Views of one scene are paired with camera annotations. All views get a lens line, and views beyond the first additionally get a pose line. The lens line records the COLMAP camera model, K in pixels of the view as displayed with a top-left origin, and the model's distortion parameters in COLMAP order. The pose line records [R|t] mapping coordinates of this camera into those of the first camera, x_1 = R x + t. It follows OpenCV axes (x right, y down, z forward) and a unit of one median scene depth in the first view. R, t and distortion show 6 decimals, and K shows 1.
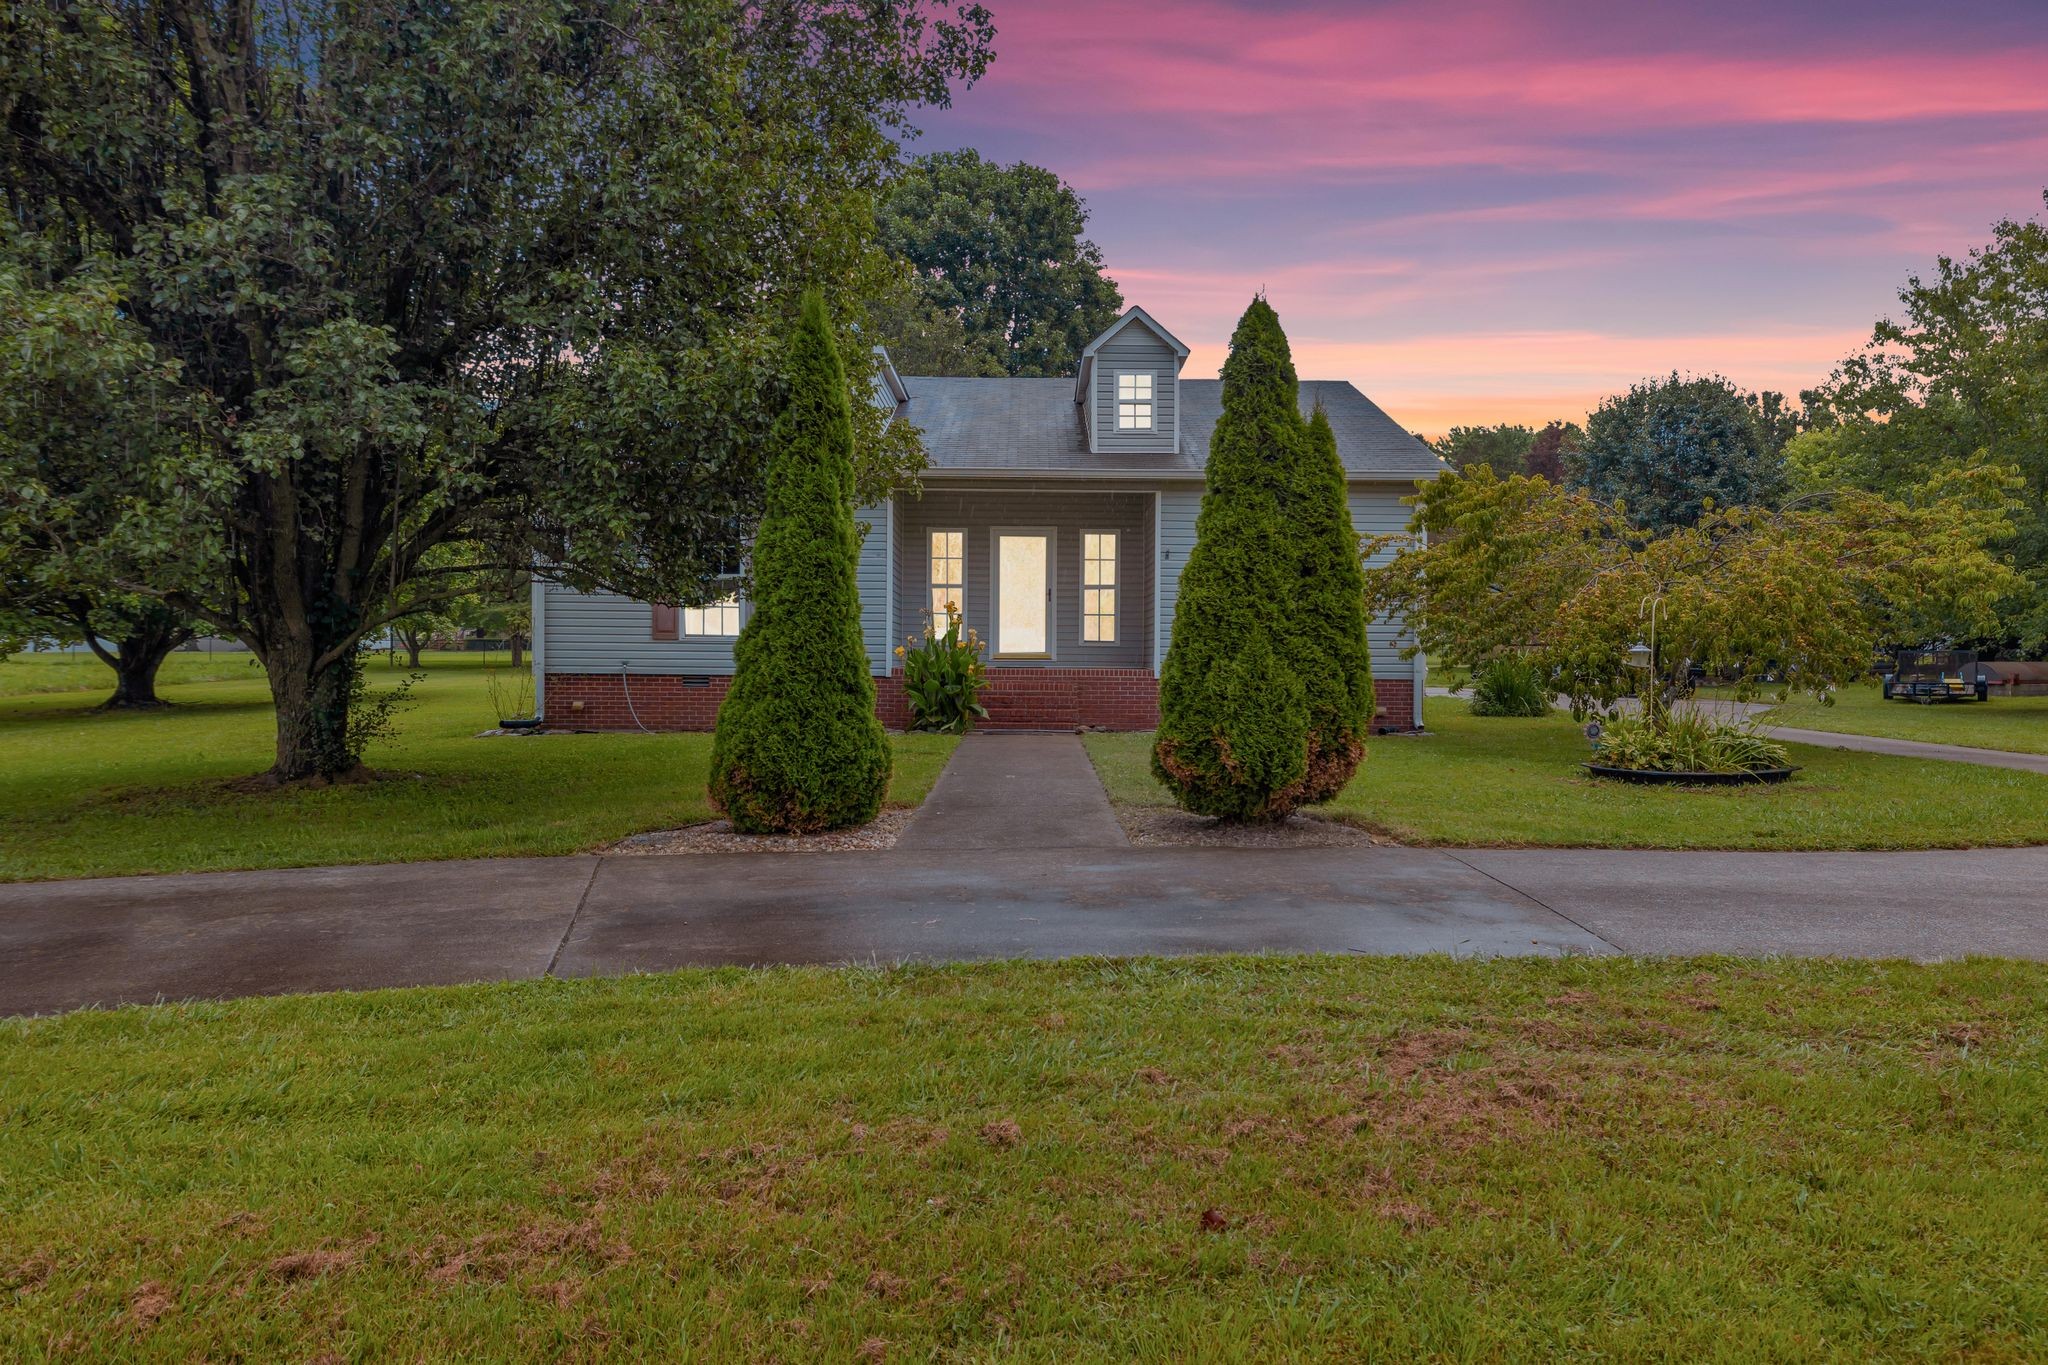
lens RADIAL K [[1549.6, 0, 968.9], [0, 1549.6, 664.8], [0, 0, 1]] dist [-0.004725, -0.002137]
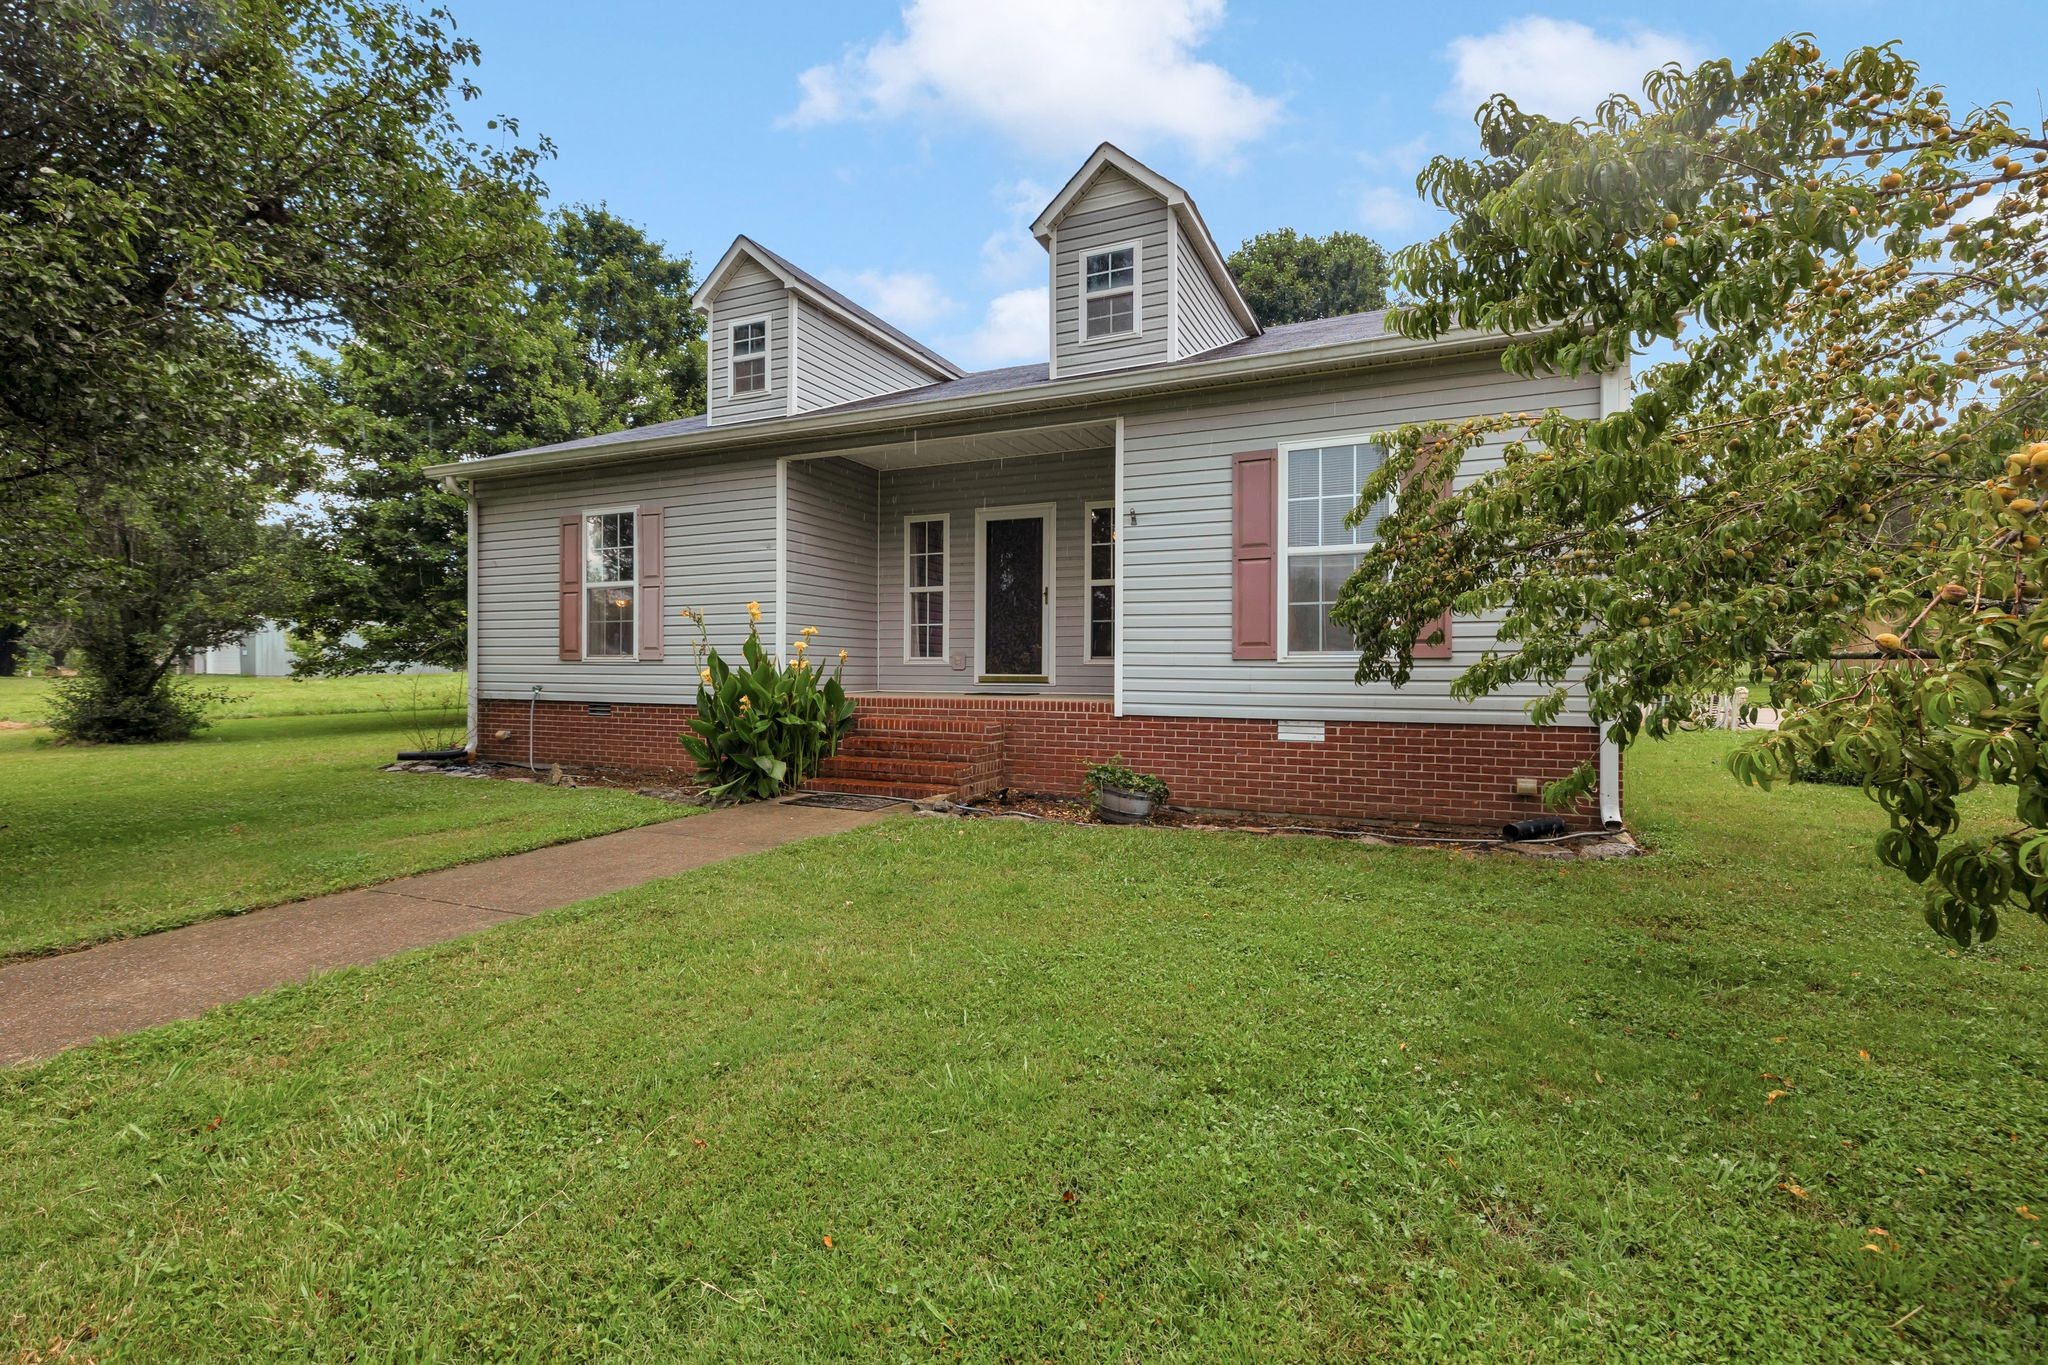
lens RADIAL K [[950.1, 0, 1006.5], [0, 950.1, 667.9], [0, 0, 1]] dist [0.003014, 0.000214]
pose [[0.903760, -0.004449, -0.428017, 0.244472], [-0.002048, 0.999890, -0.014717, -0.005130], [0.428035, 0.014177, 0.903651, 0.632963]]
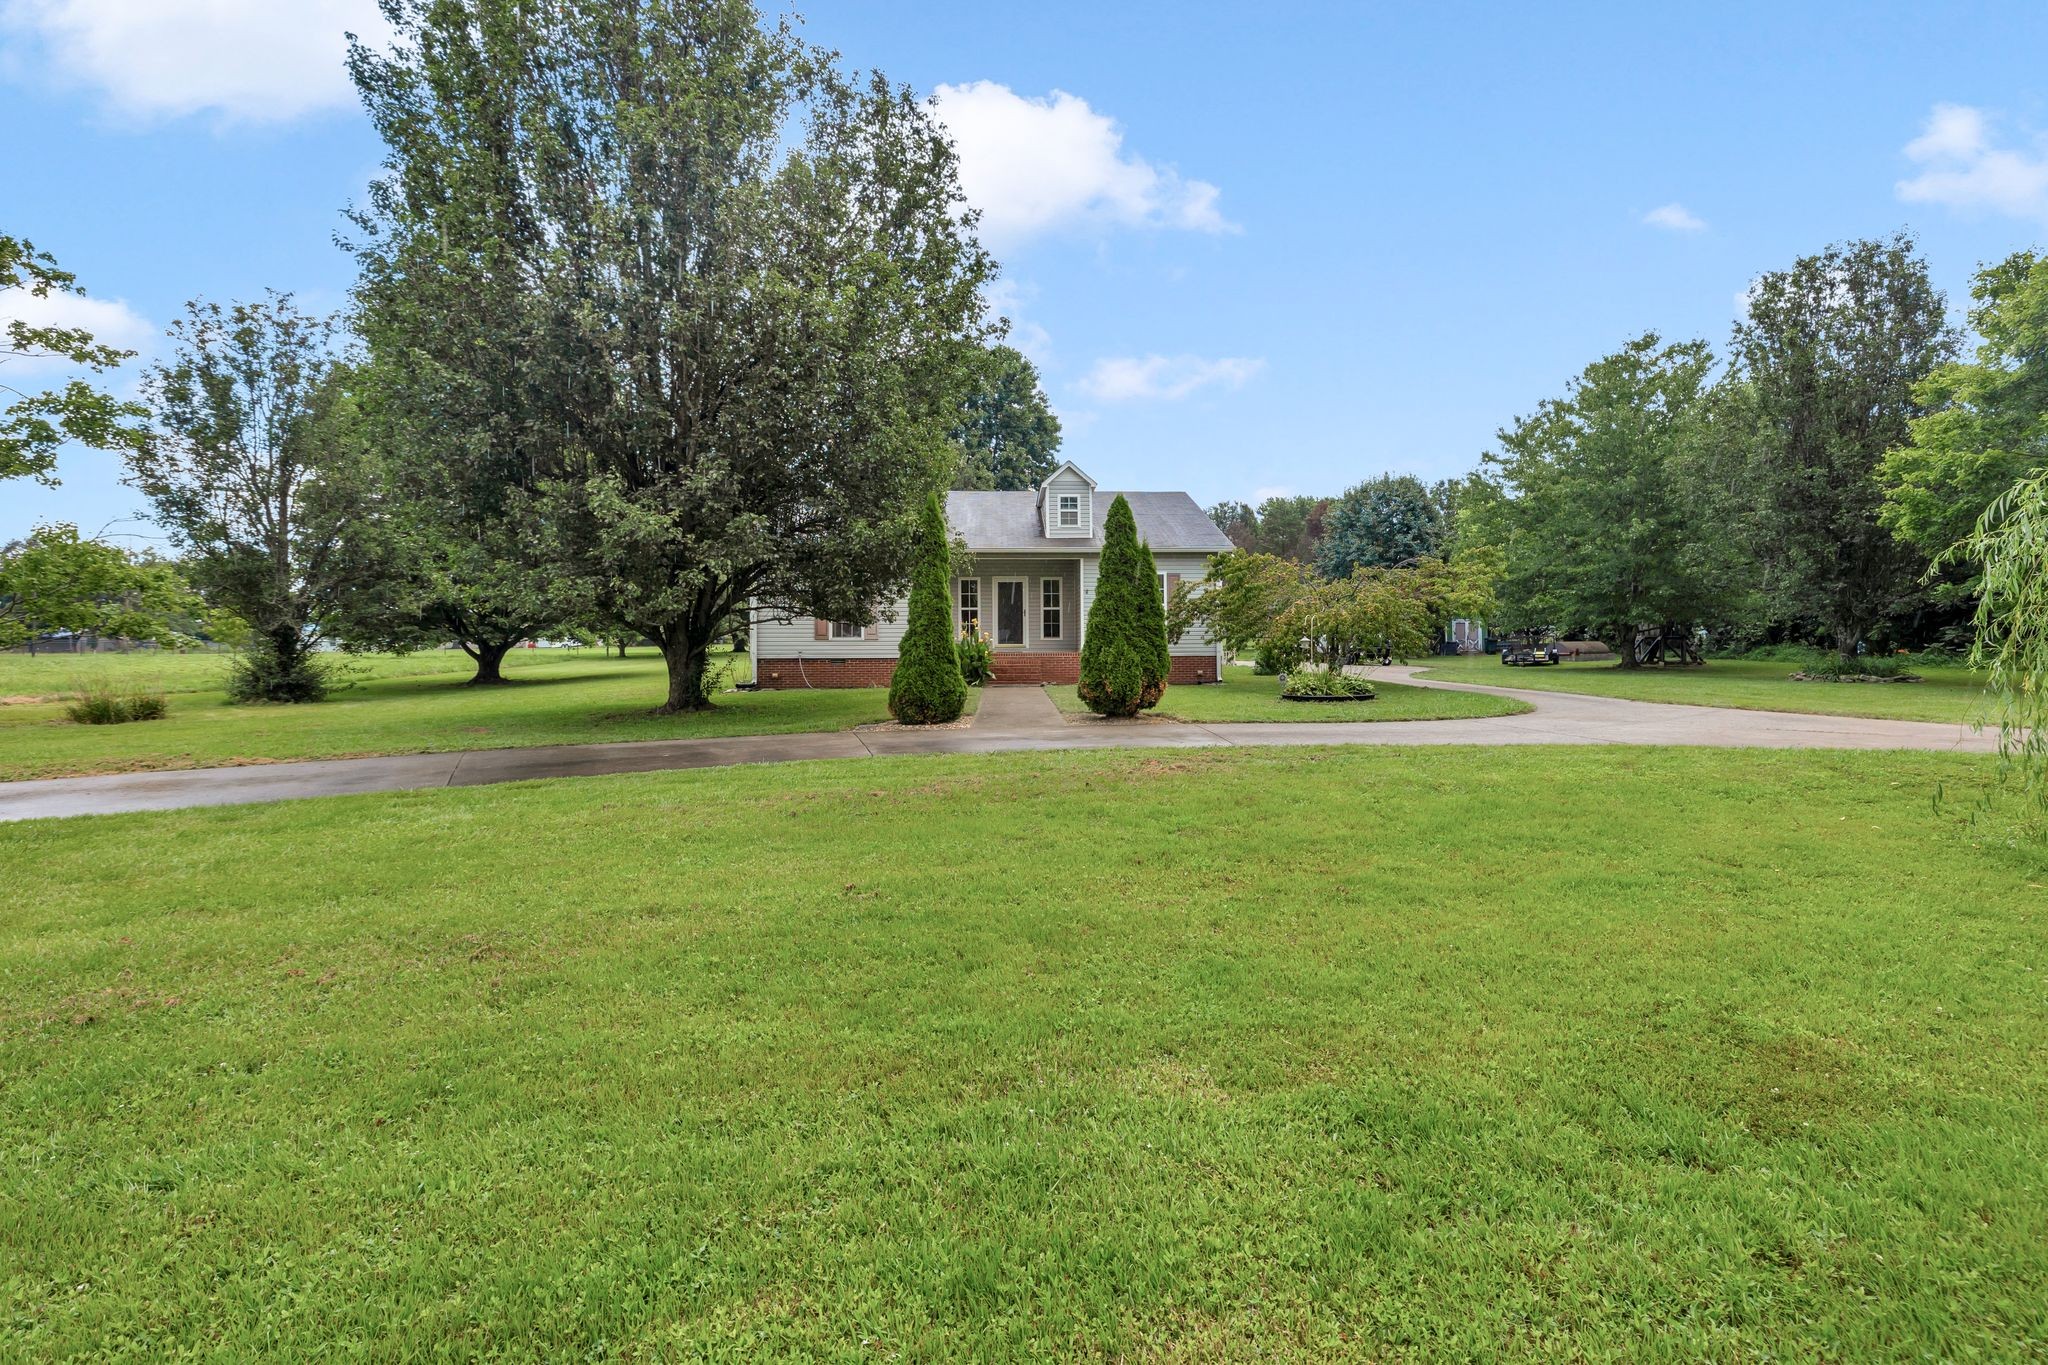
lens RADIAL K [[1082.2, 0, 1021.3], [0, 1082.2, 687.8], [0, 0, 1]] dist [0.000853, -0.001311]
pose [[0.998085, -0.015371, 0.059913, -0.033905], [0.013309, 0.999310, 0.034662, -0.000394], [-0.060404, -0.033799, 0.997602, -0.327895]]
